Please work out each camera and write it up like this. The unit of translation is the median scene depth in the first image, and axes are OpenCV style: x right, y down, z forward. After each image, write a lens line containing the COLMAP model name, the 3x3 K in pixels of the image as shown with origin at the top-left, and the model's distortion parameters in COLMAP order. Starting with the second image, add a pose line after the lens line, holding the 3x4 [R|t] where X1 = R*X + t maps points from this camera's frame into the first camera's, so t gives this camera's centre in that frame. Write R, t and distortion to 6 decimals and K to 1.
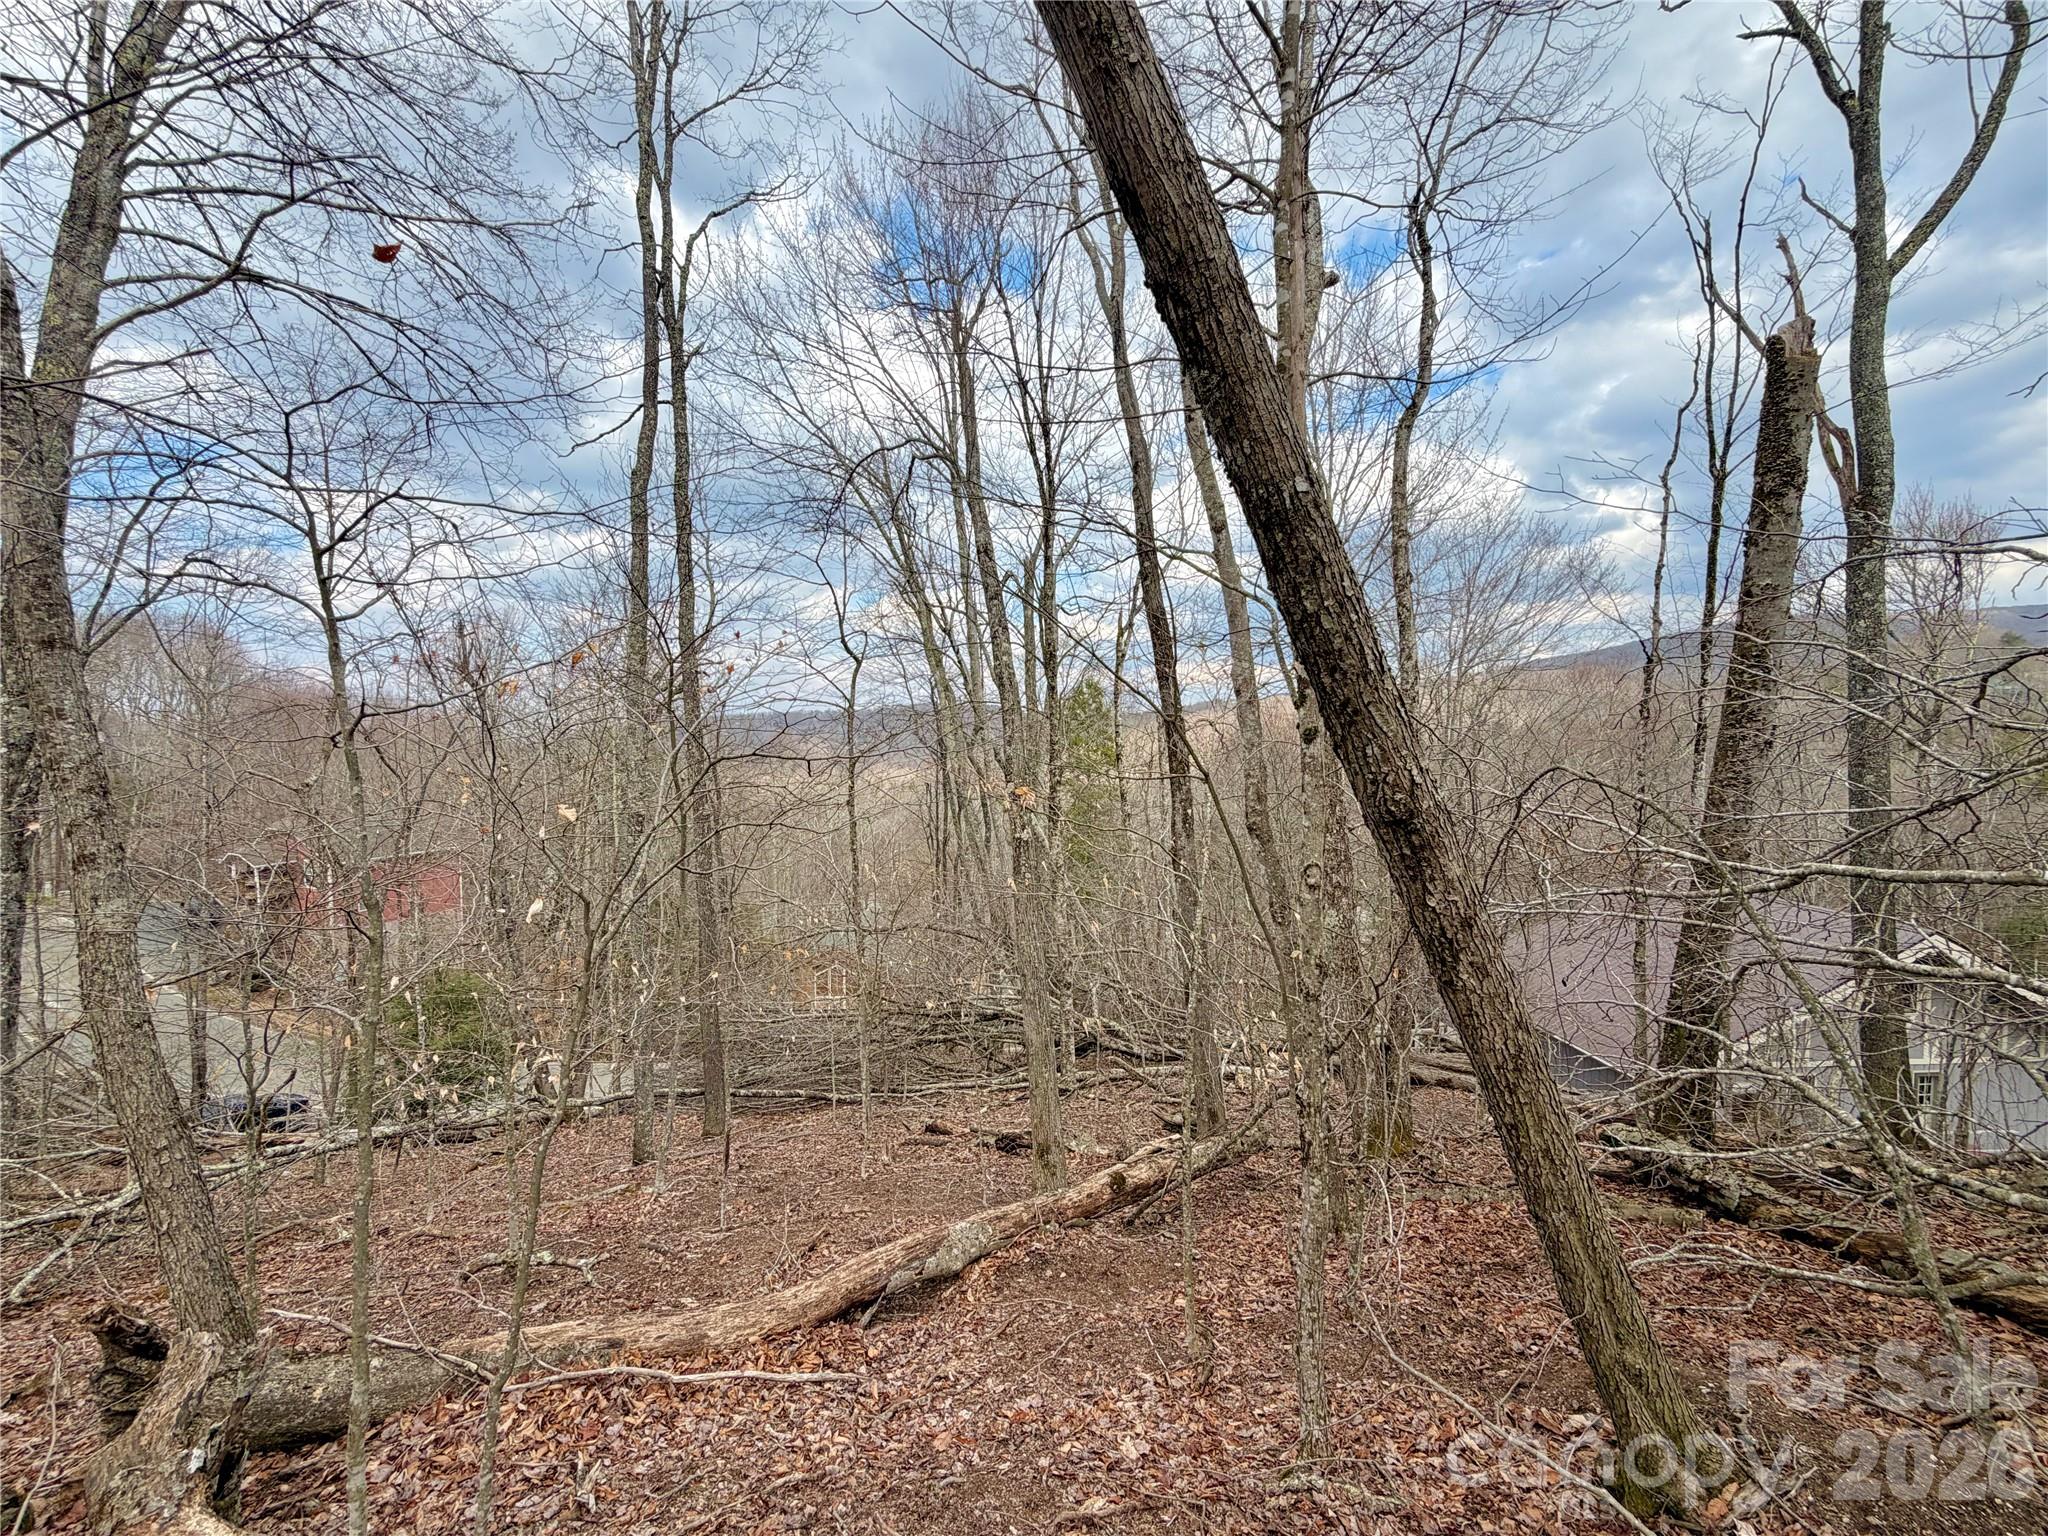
lens RADIAL K [[816.2, 0, 1019.9], [0, 816.2, 764.6], [0, 0, 1]] dist [-0.000263, 0.000285]
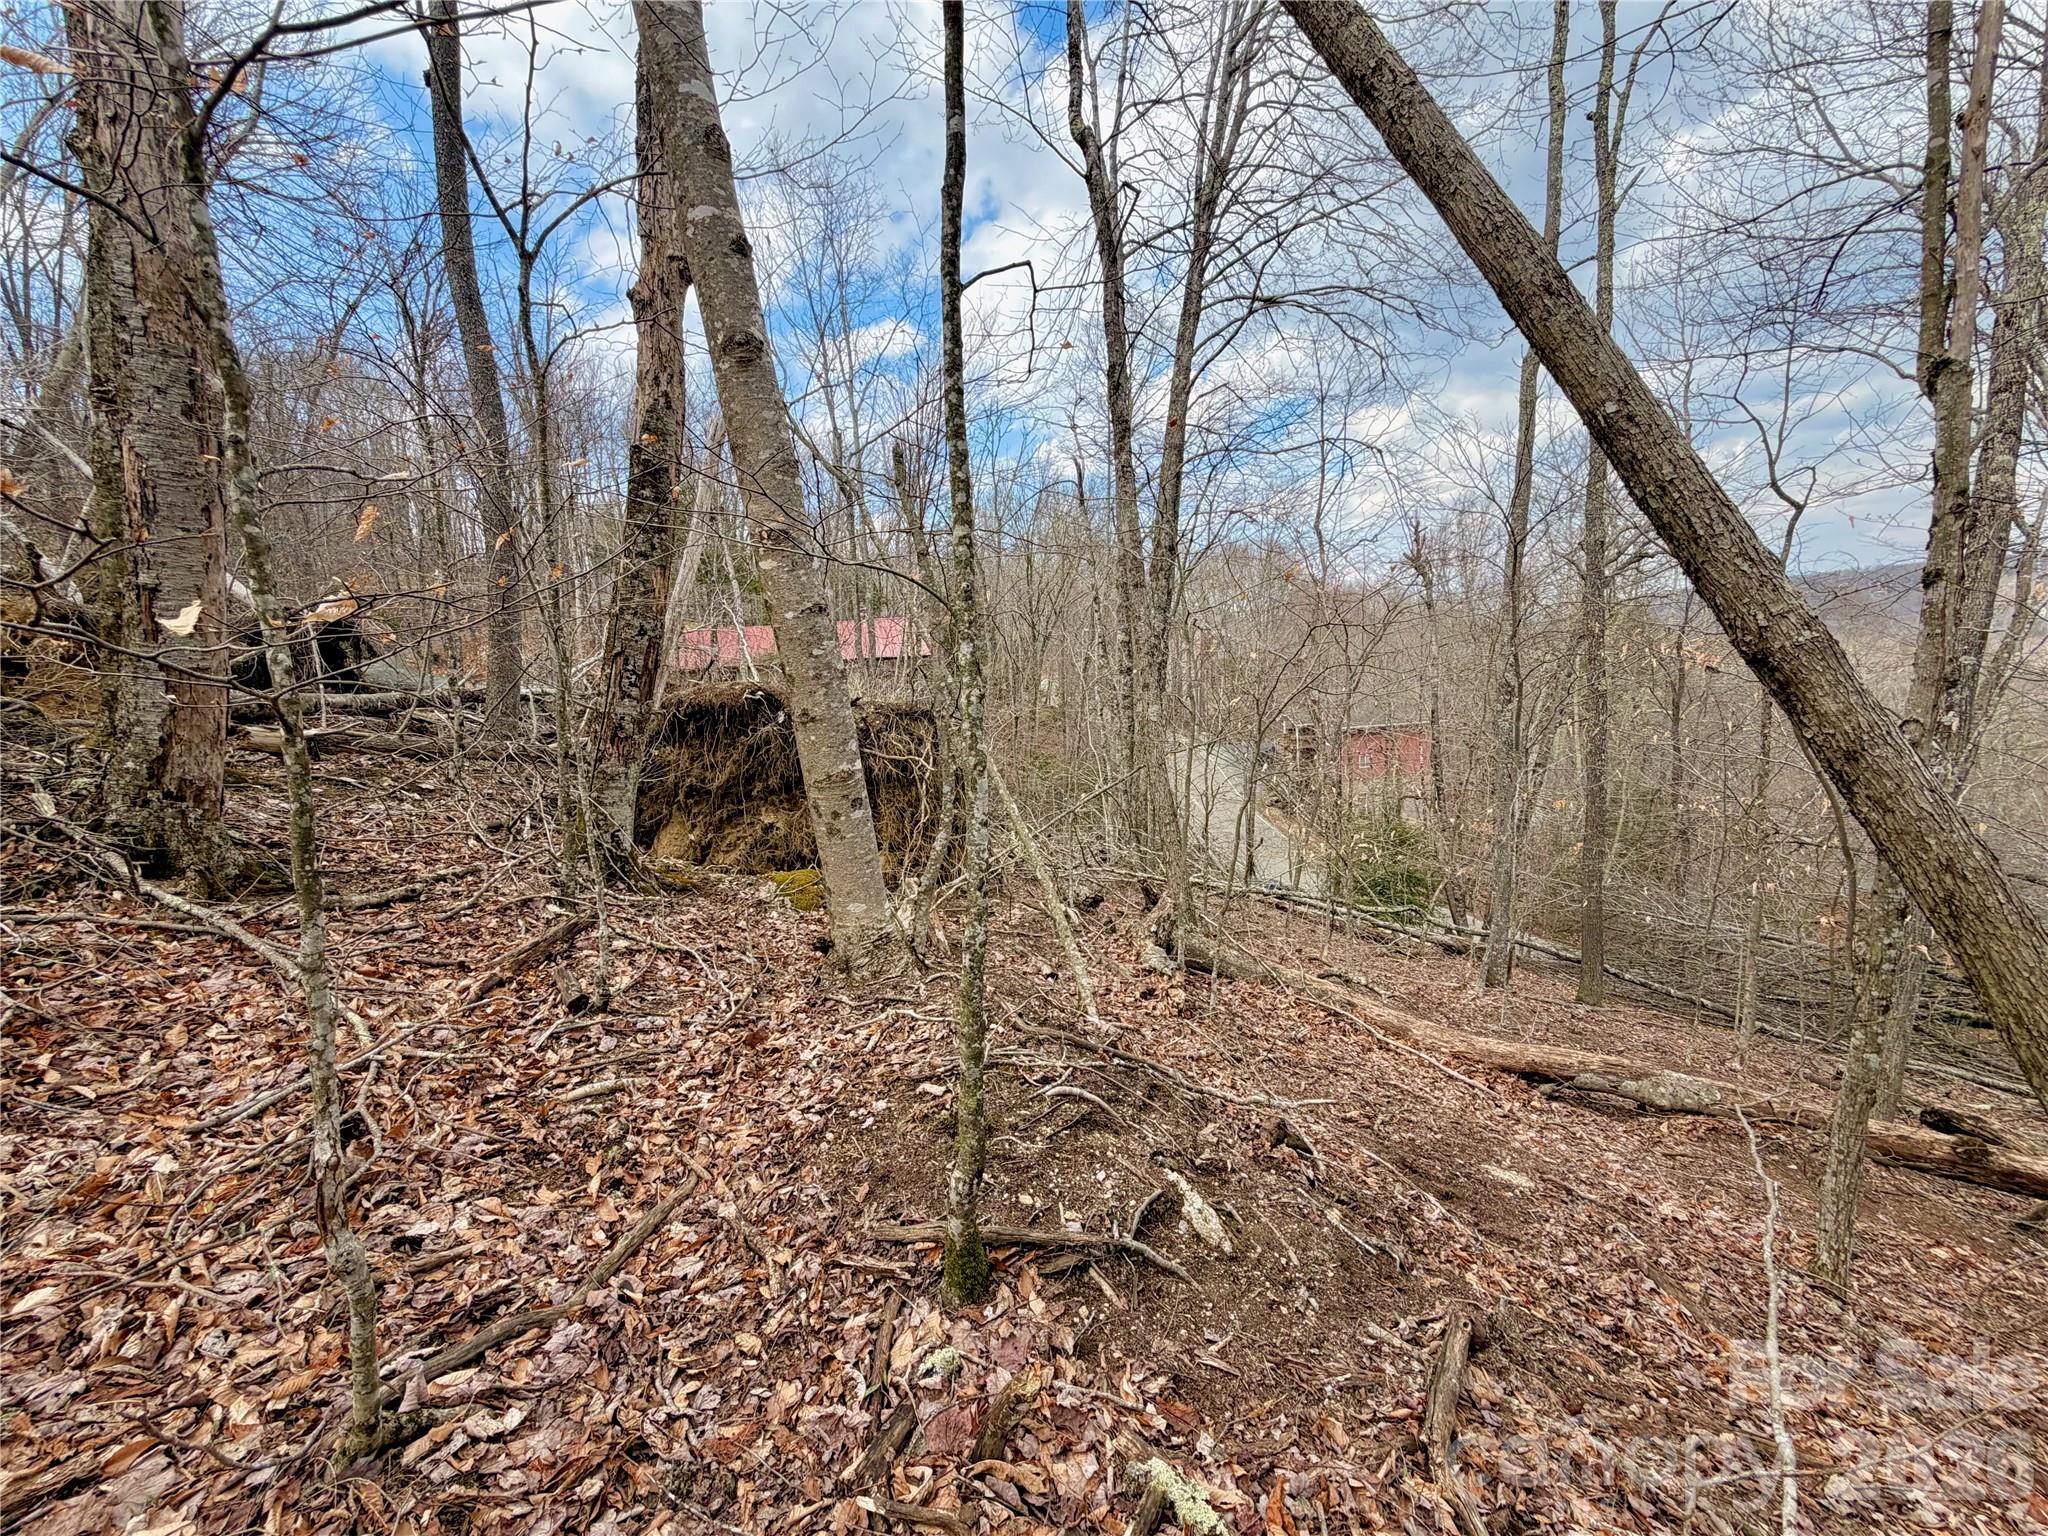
lens RADIAL K [[816.2, 0, 1019.9], [0, 816.2, 764.6], [0, 0, 1]] dist [-0.000263, 0.000285]
pose [[0.461011, 0.113240, -0.880140, 0.238672], [0.014237, 0.990753, 0.134929, 0.010530], [0.887280, -0.074734, 0.455136, -0.112616]]
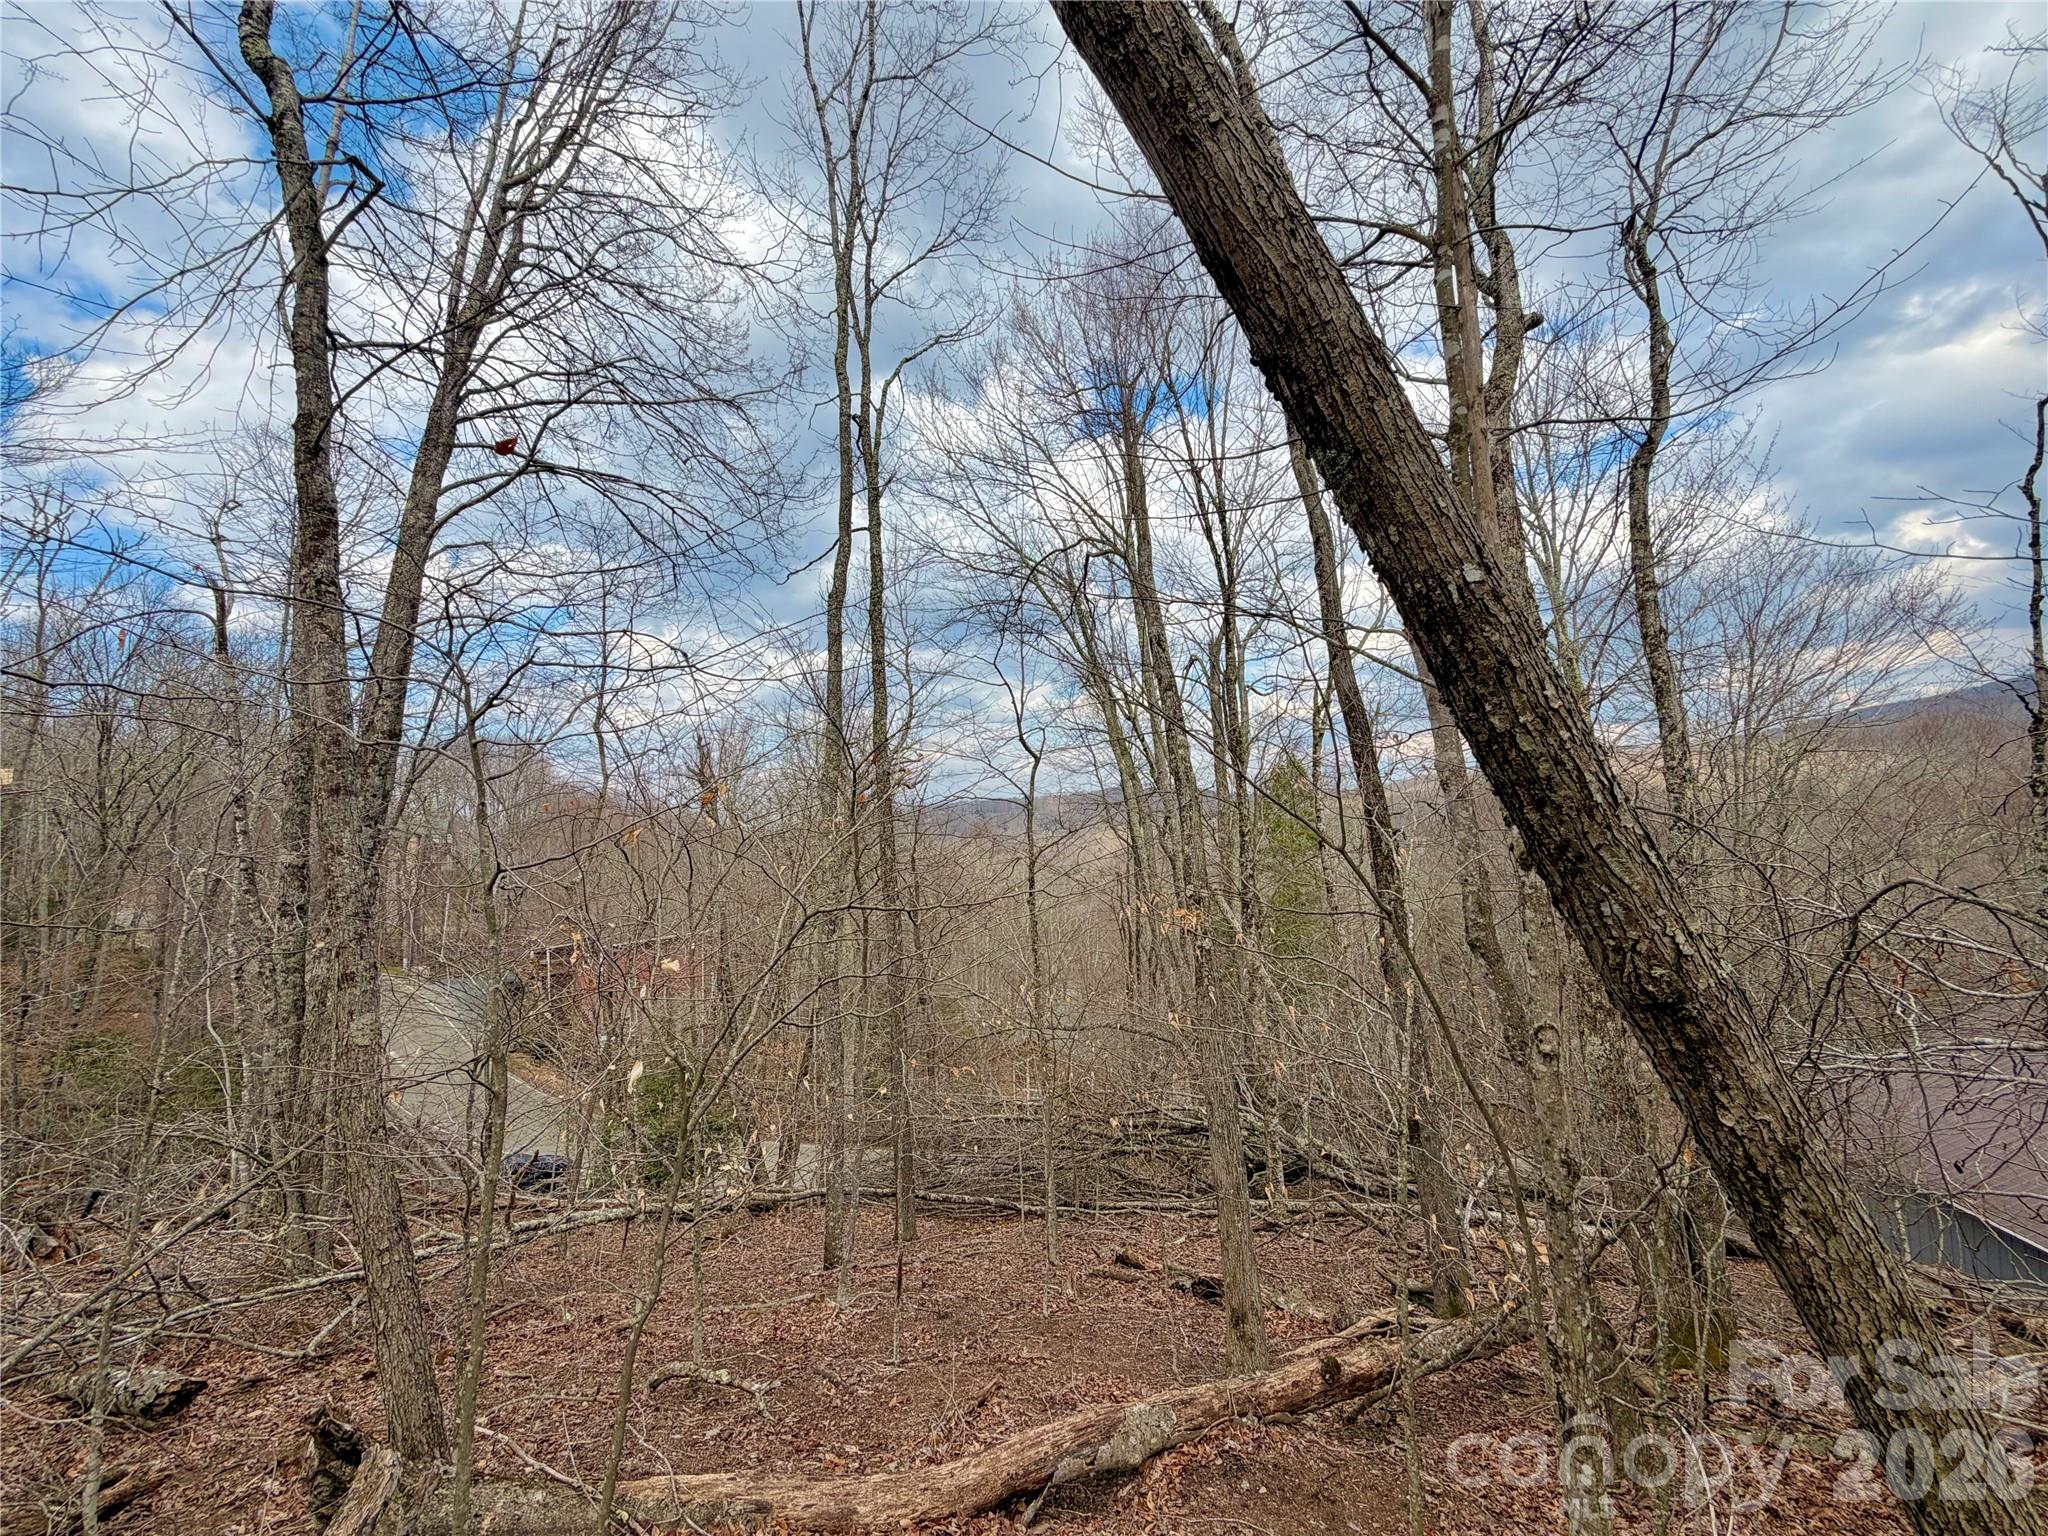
lens RADIAL K [[816.2, 0, 1019.9], [0, 816.2, 764.6], [0, 0, 1]] dist [-0.000263, 0.000285]
pose [[0.971370, -0.039894, -0.234198, 0.020552], [0.015728, 0.994436, -0.104160, -0.017824], [0.237050, 0.097494, 0.966593, 0.033173]]
